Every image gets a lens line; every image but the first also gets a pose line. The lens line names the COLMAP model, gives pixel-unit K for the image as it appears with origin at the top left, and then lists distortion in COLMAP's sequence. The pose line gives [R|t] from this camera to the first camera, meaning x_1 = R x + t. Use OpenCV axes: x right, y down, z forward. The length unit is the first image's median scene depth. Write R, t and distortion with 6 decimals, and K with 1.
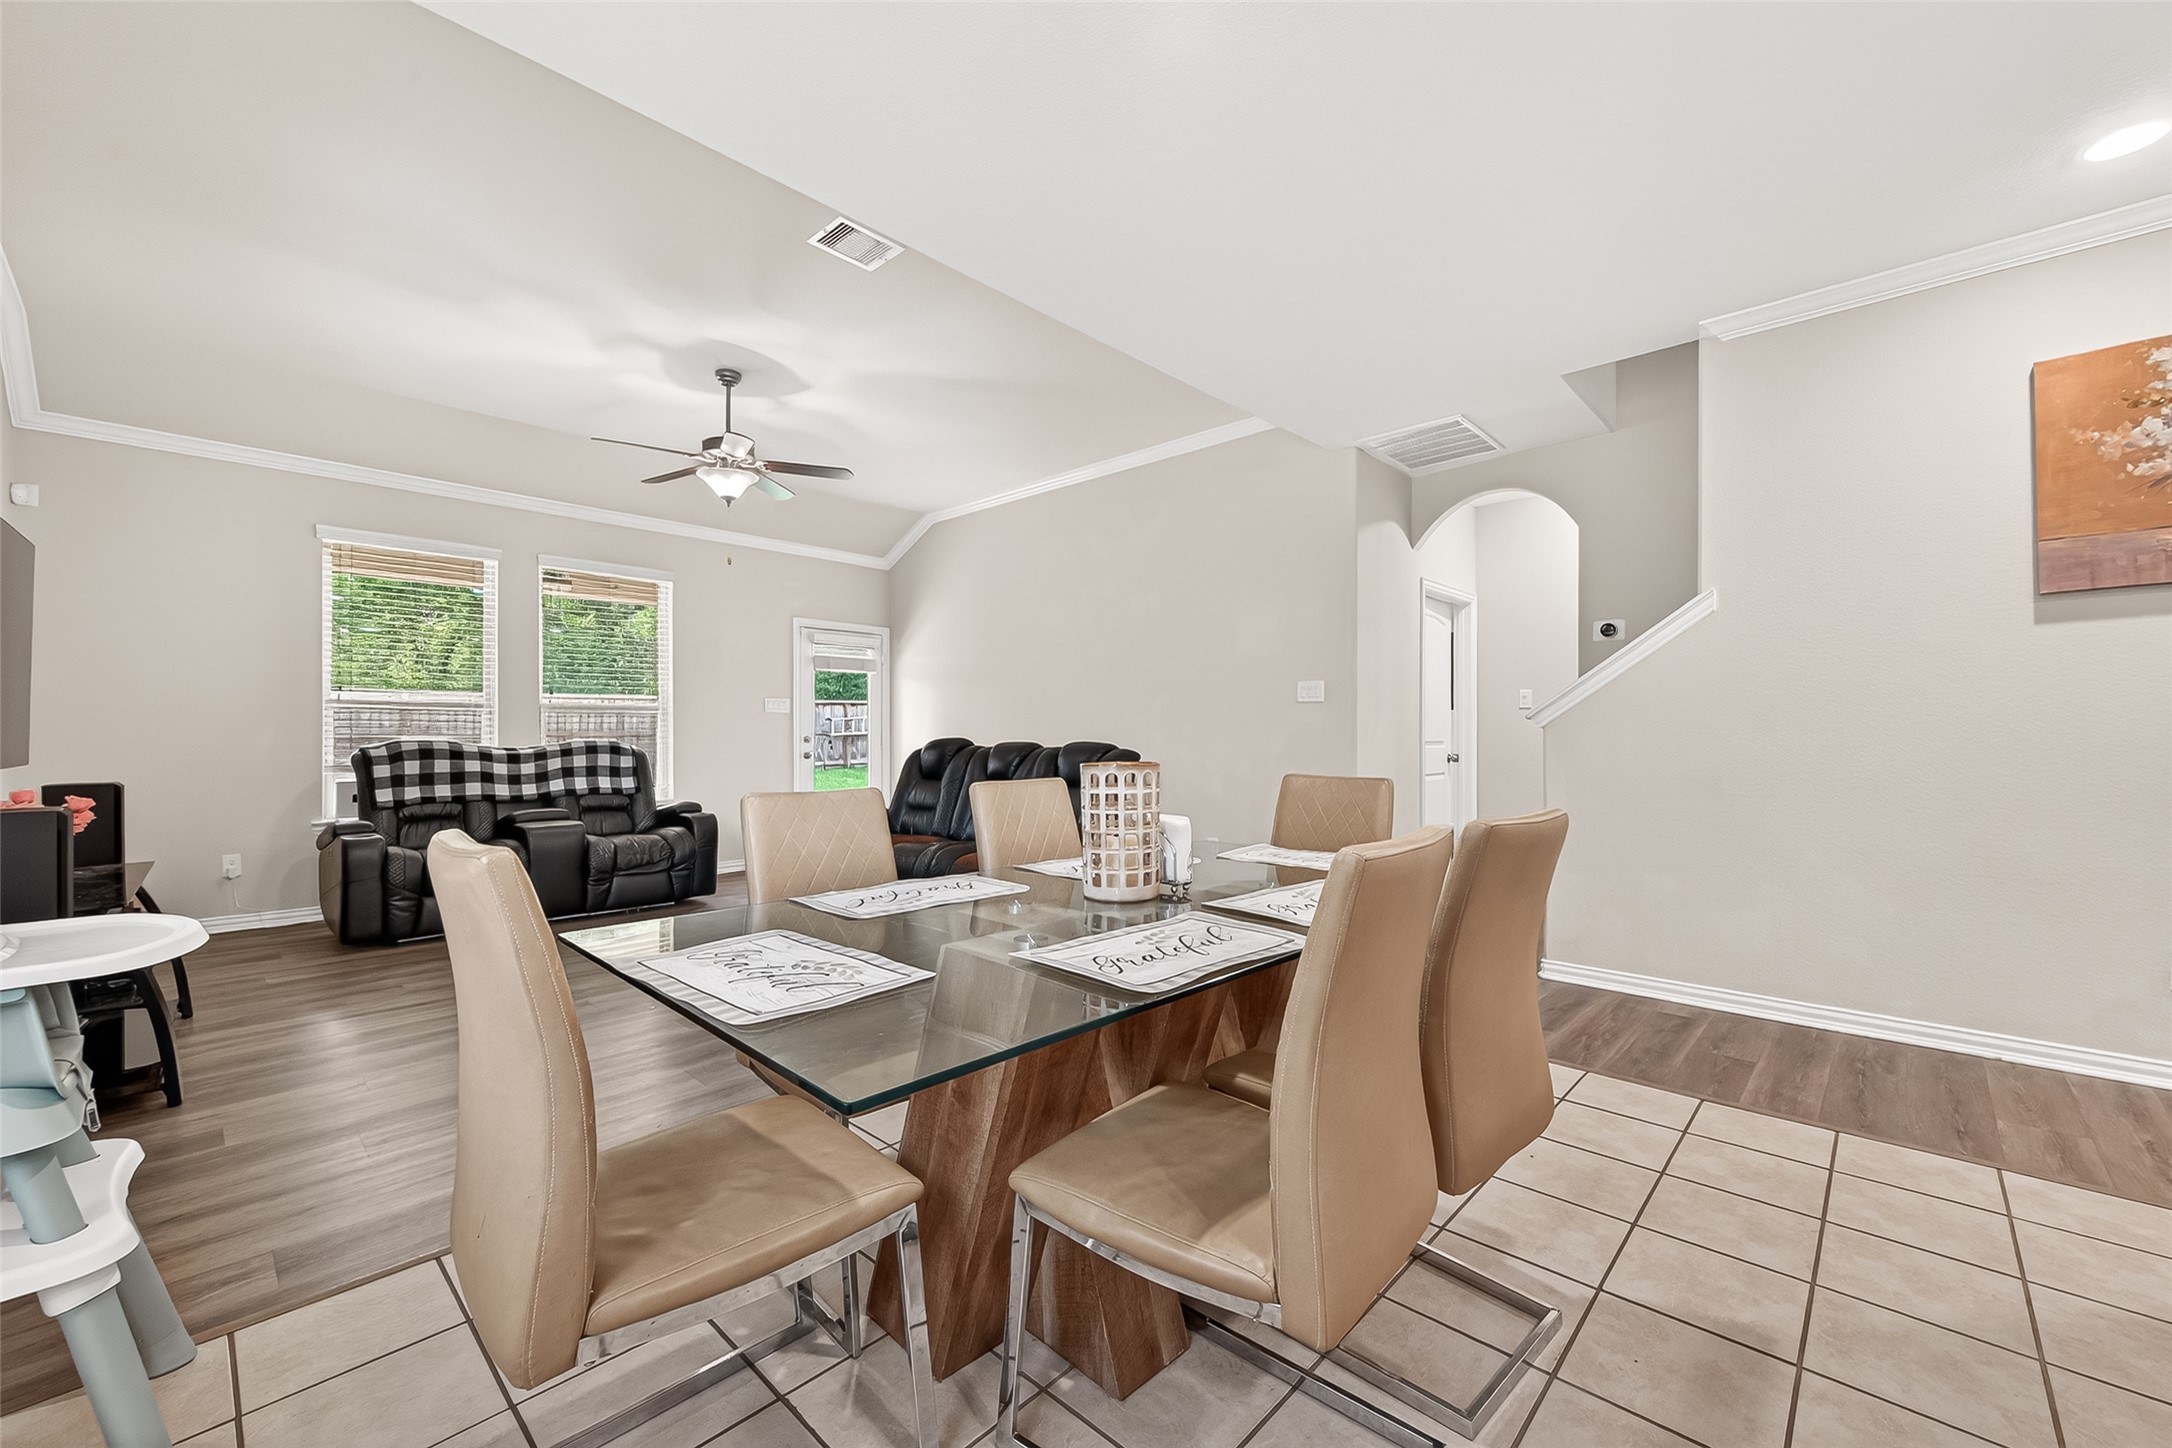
lens RADIAL K [[846.8, 0, 1102.6], [0, 846.8, 735.3], [0, 0, 1]] dist [0.007937, -0.002298]
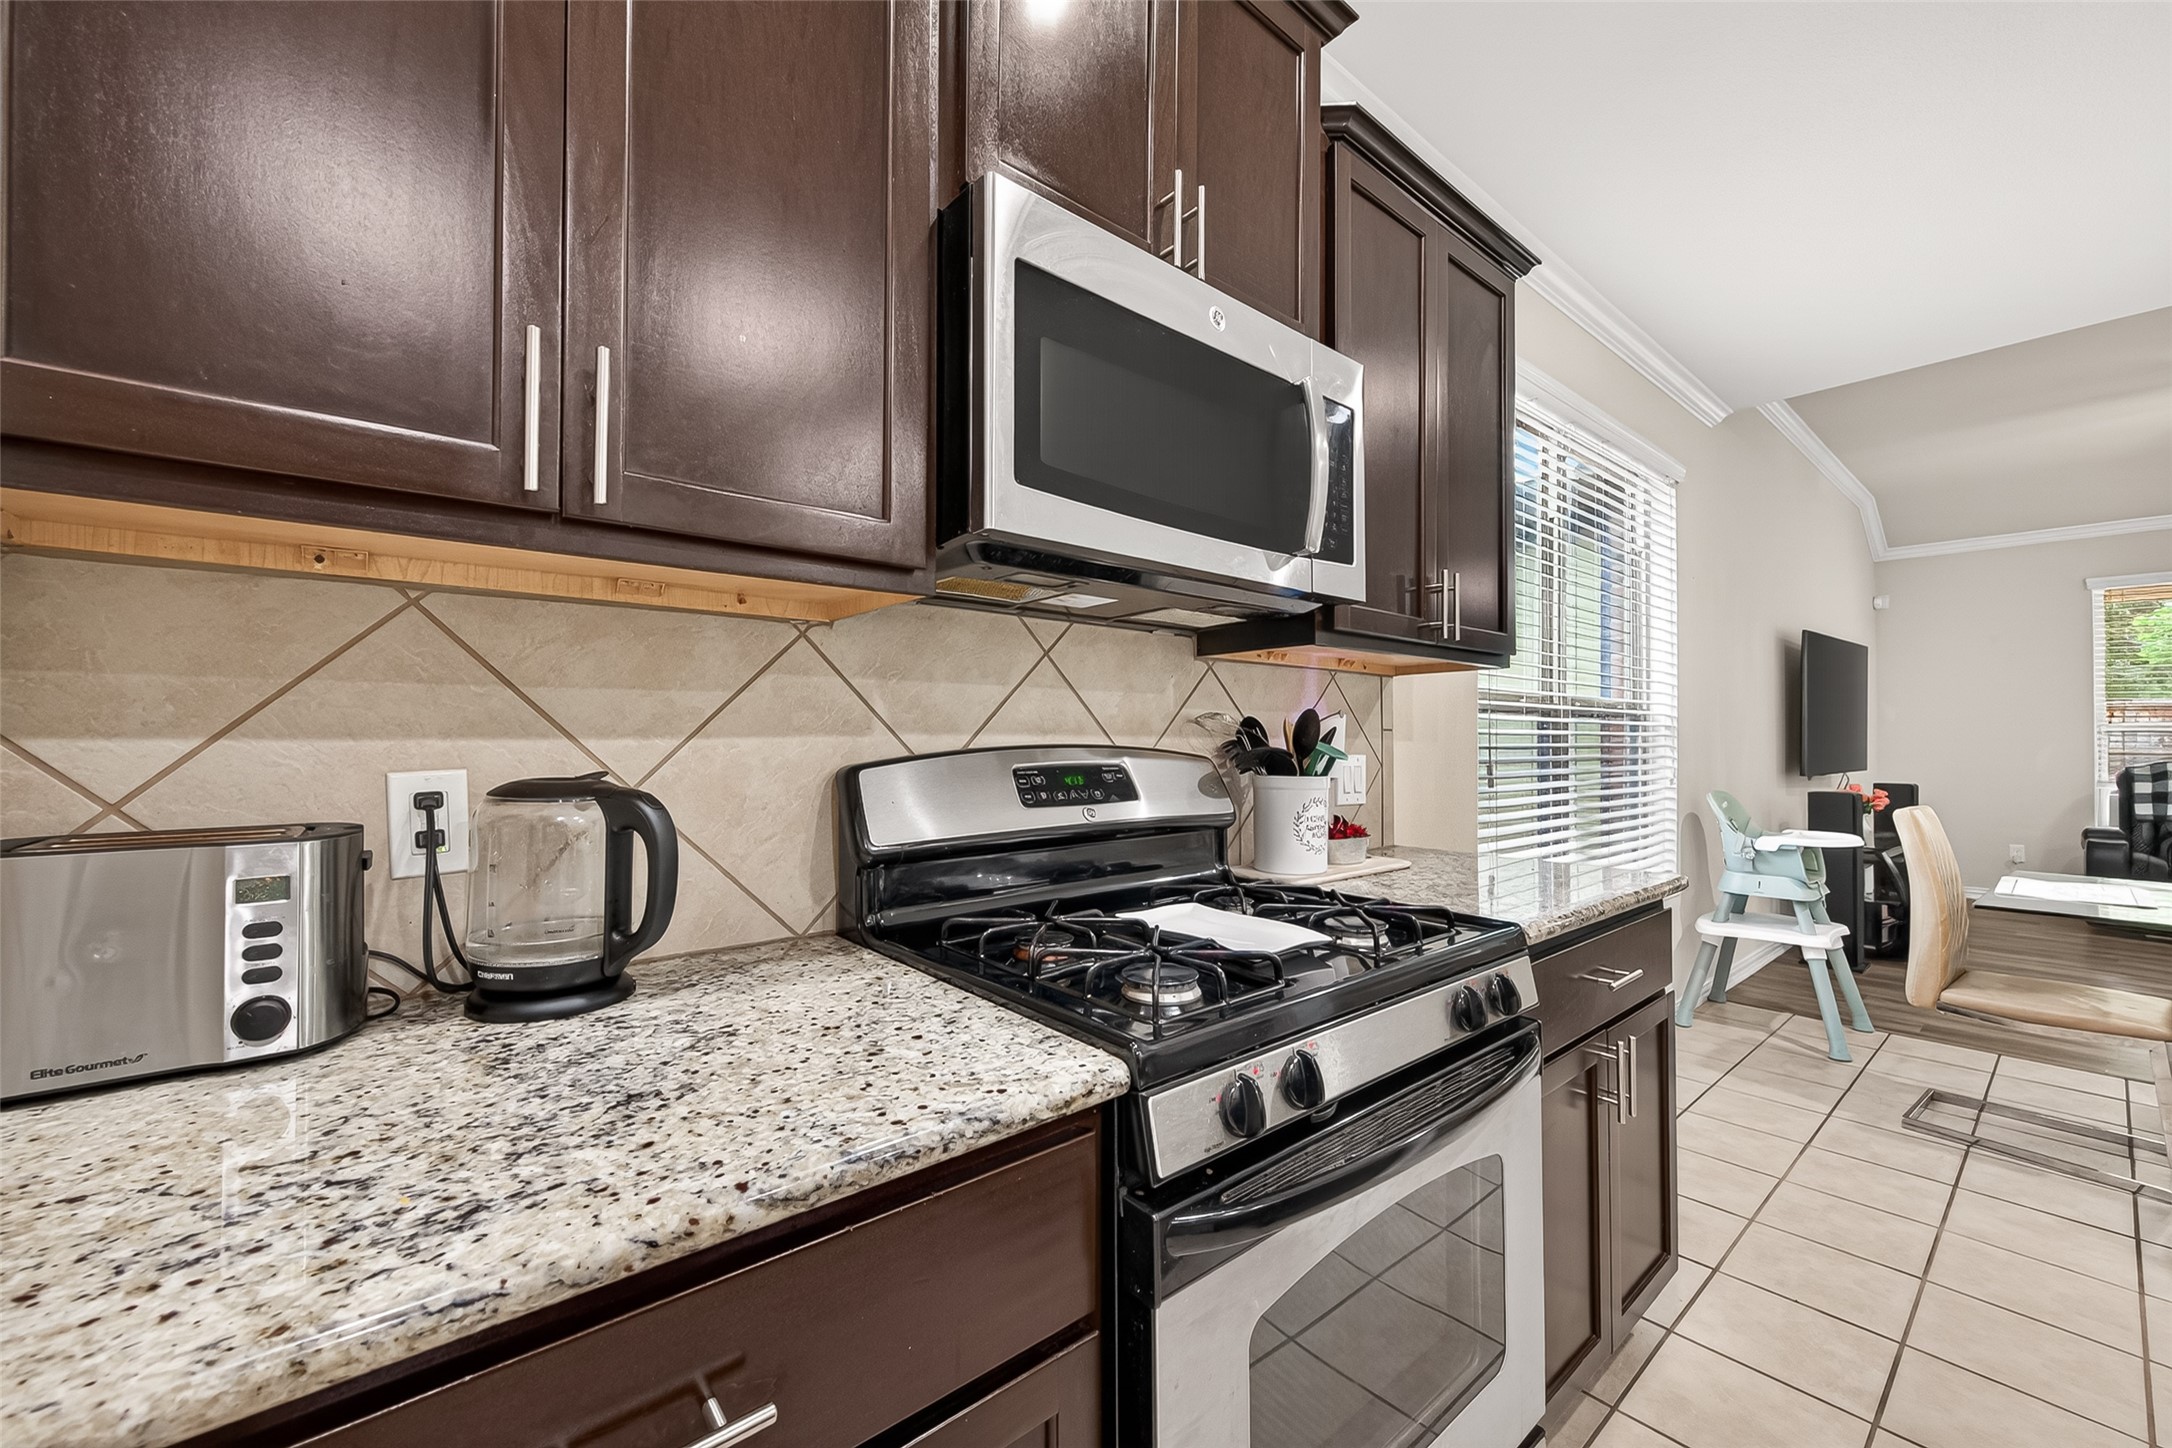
lens RADIAL K [[846.8, 0, 1081.2], [0, 846.8, 733.2], [0, 0, 1]] dist [0.007937, -0.002298]
pose [[-0.126775, -0.005592, -0.991916, 0.433223], [-0.006385, 0.999968, -0.004821, -0.014987], [0.991911, 0.005722, -0.126807, -0.244271]]
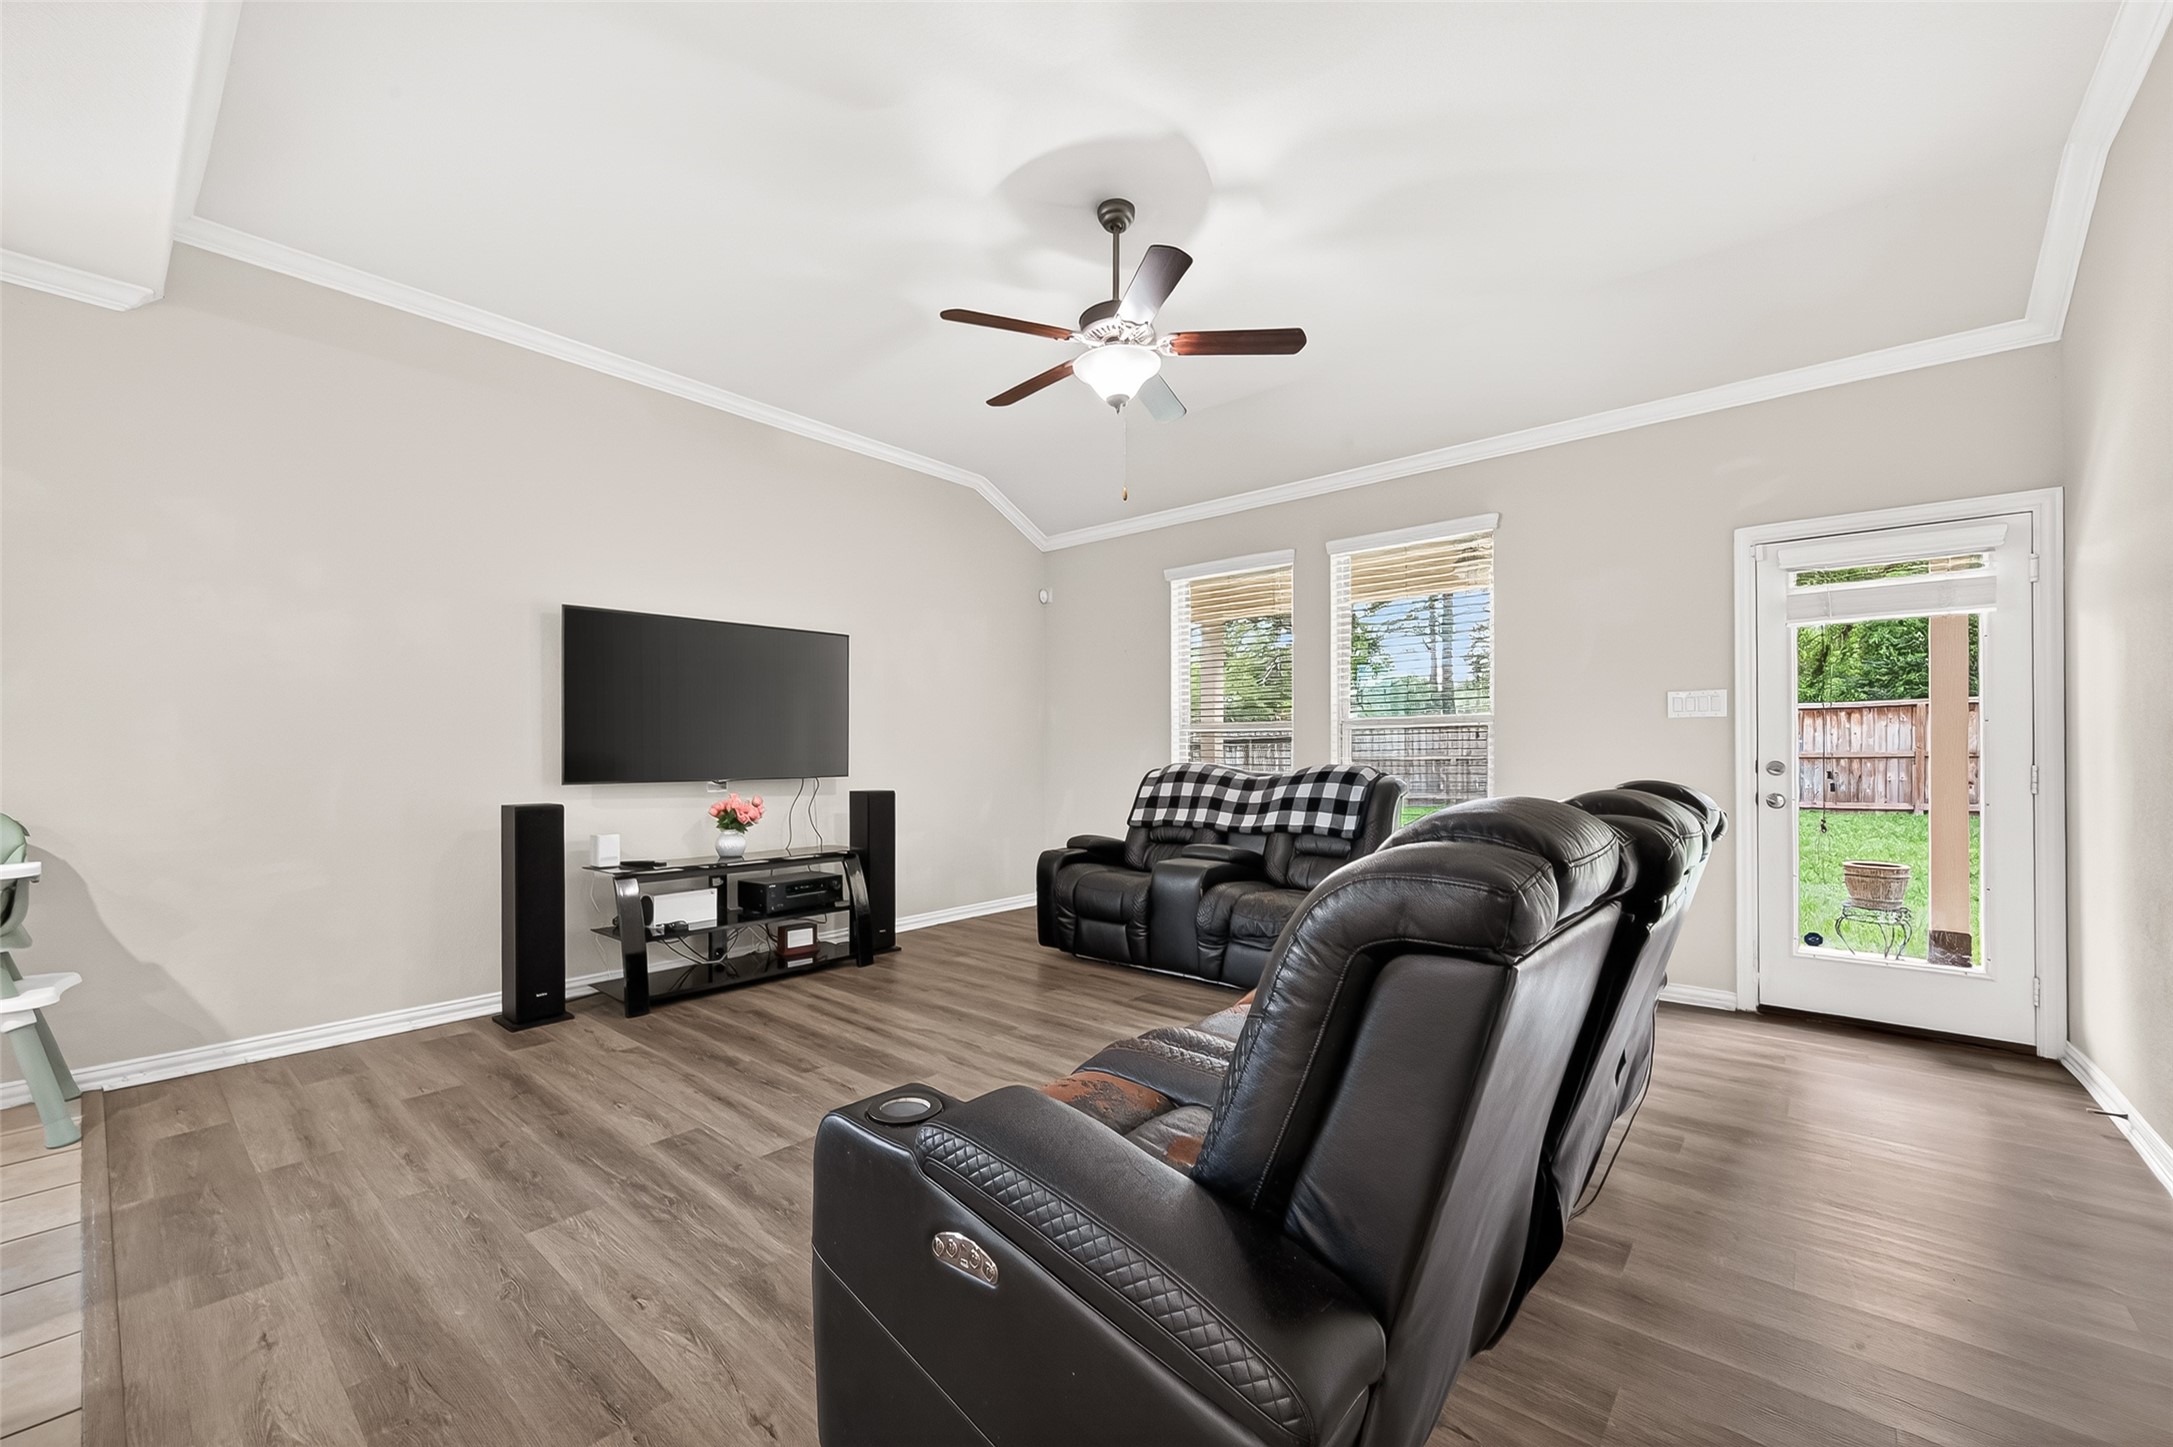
lens RADIAL K [[847.2, 0, 1086.5], [0, 847.2, 752.8], [0, 0, 1]] dist [0.007937, -0.002298]
pose [[0.040389, 0.001601, -0.999183, 0.187893], [0.000223, 0.999999, 0.001611, -0.007363], [0.999184, -0.000288, 0.040389, 0.837189]]
